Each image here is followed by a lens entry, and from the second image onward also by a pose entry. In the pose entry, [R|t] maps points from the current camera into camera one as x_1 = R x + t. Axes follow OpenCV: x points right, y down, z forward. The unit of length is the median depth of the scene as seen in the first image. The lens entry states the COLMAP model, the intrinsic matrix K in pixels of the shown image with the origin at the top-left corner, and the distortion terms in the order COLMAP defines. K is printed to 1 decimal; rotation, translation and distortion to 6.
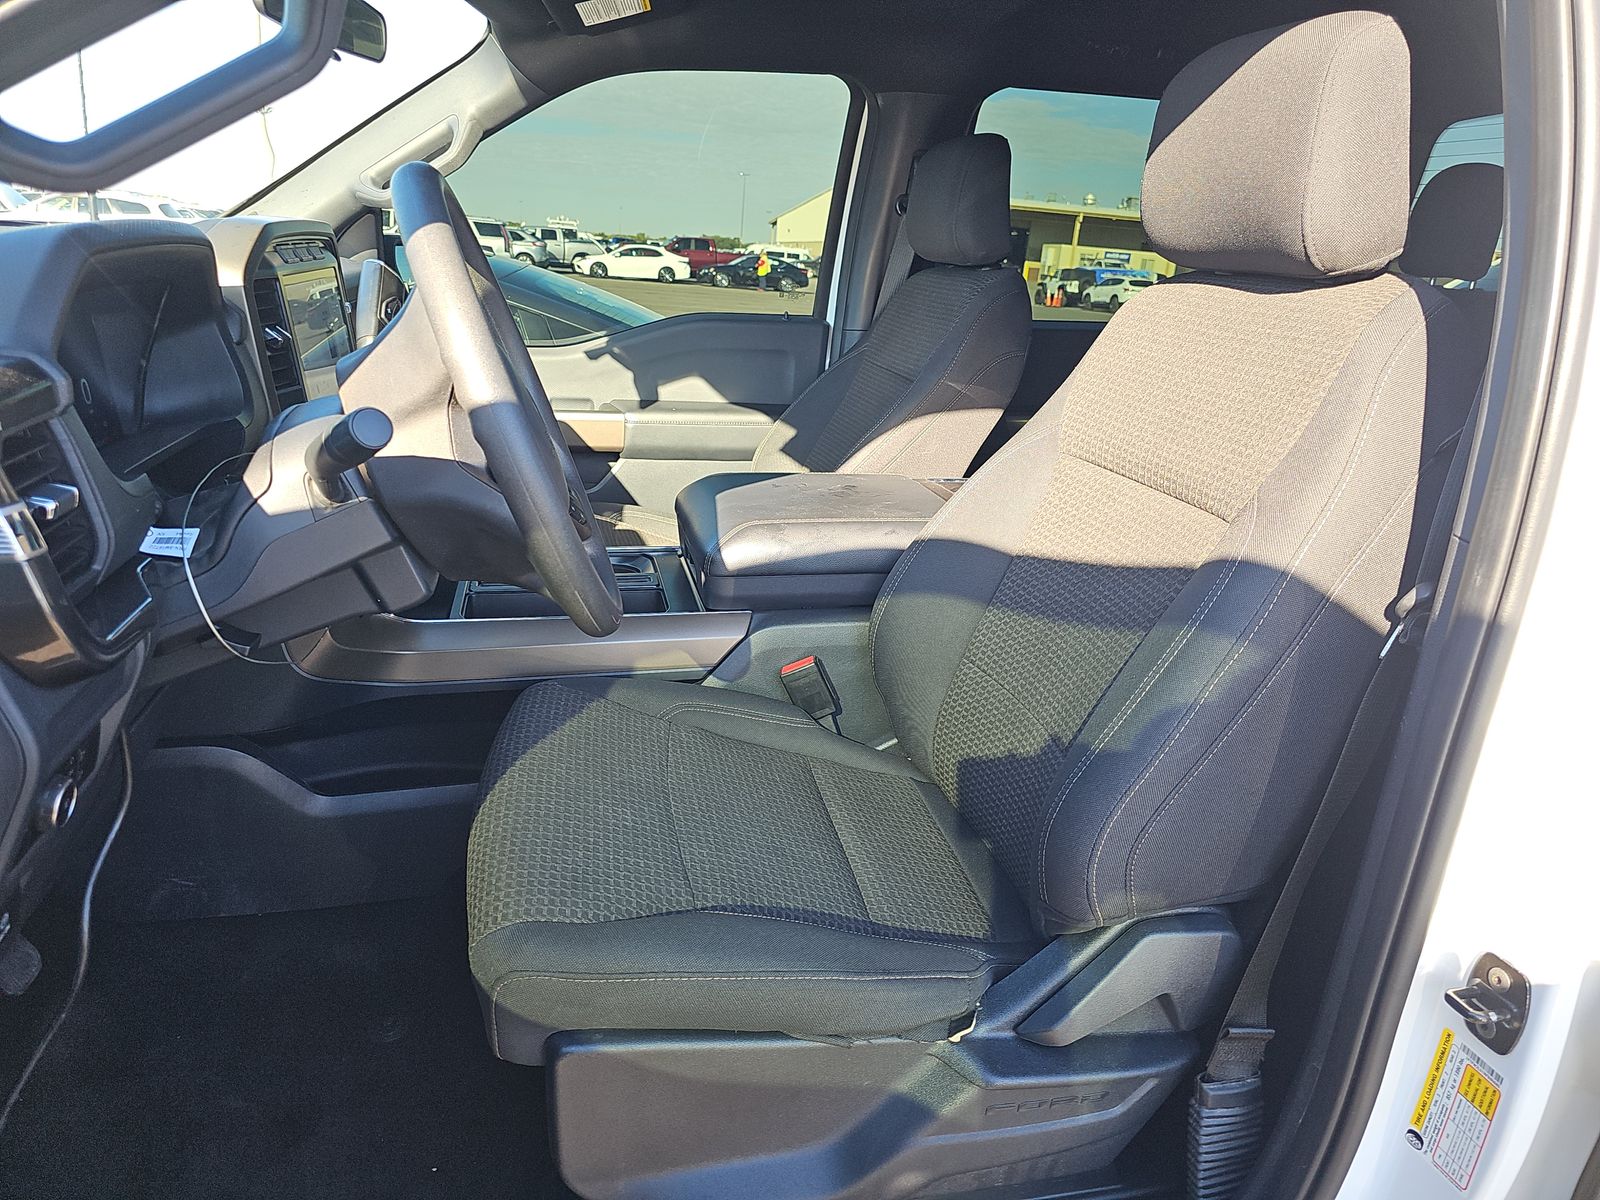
lens RADIAL K [[1064.7, 0, 805.7], [0, 1064.7, 608.7], [0, 0, 1]] dist [0.042119, -0.038832]
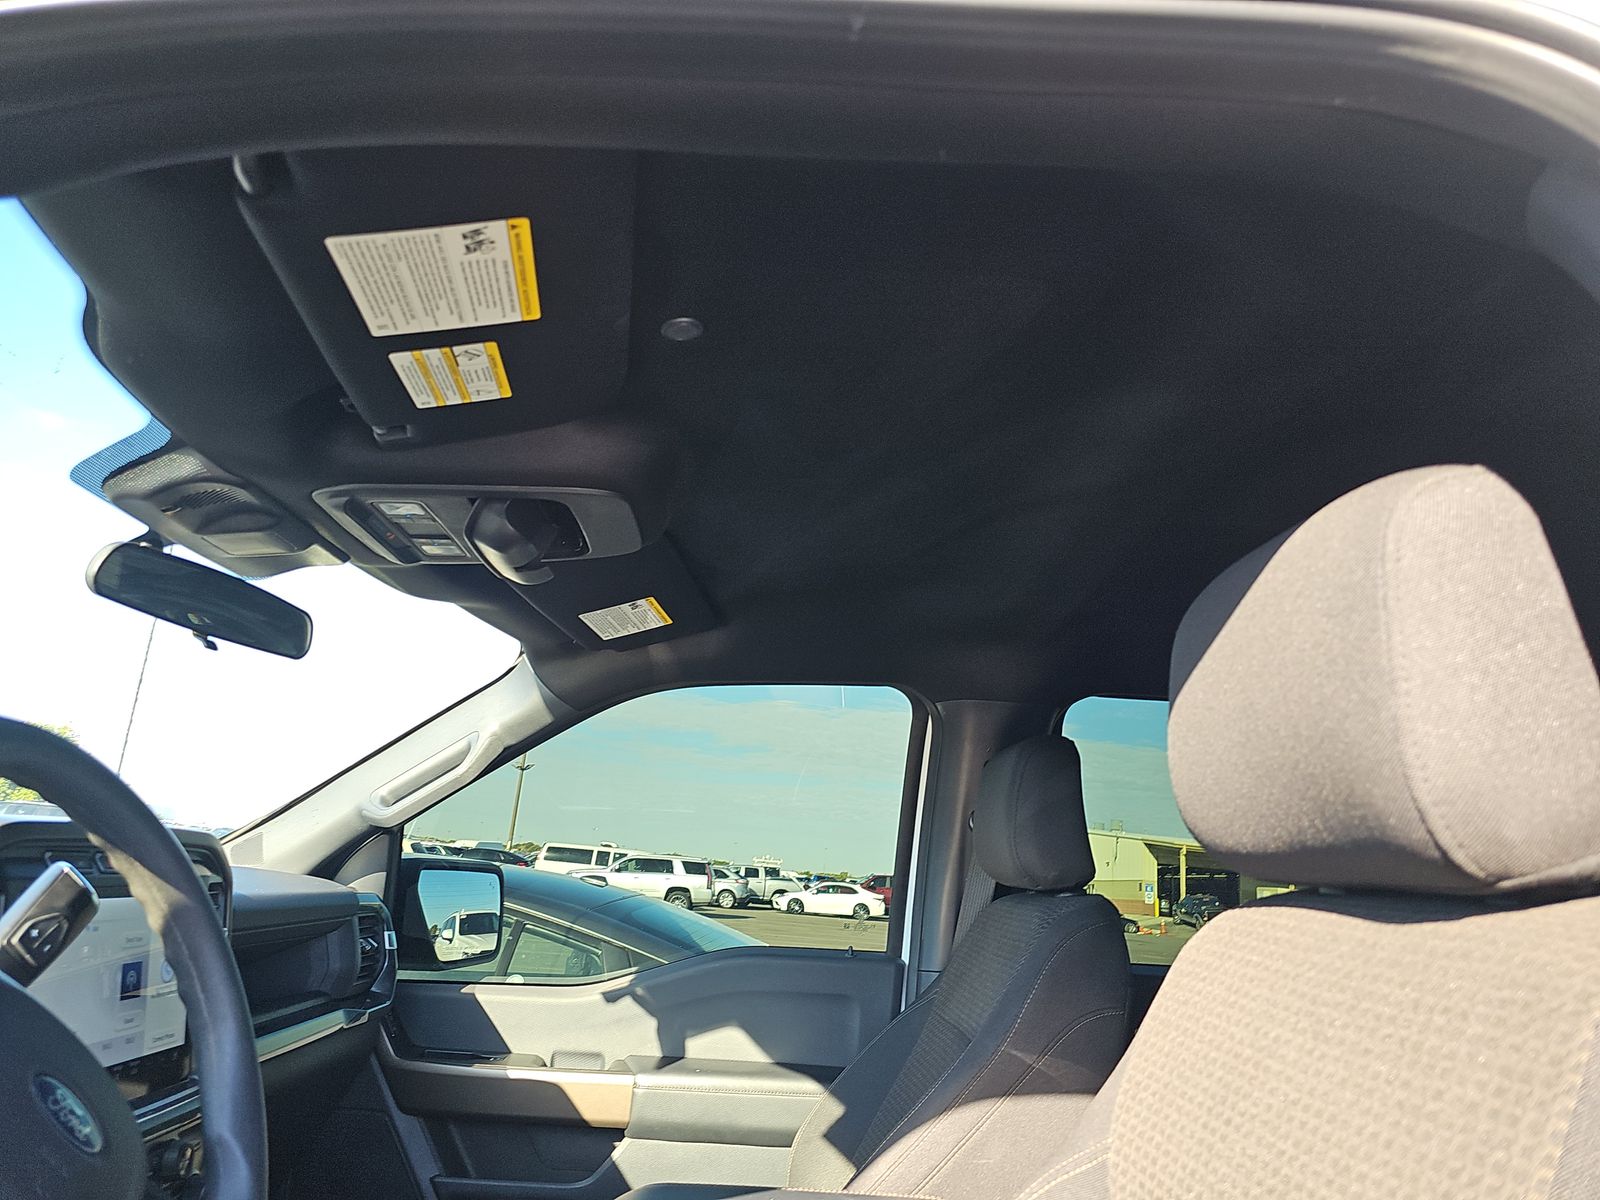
lens RADIAL K [[1064.7, 0, 805.7], [0, 1064.7, 608.7], [0, 0, 1]] dist [0.042119, -0.038832]
pose [[0.984541, -0.038790, -0.170807, 0.100533], [-0.061039, 0.838059, -0.542155, -0.048868], [0.164177, 0.544199, 0.822735, 0.179191]]
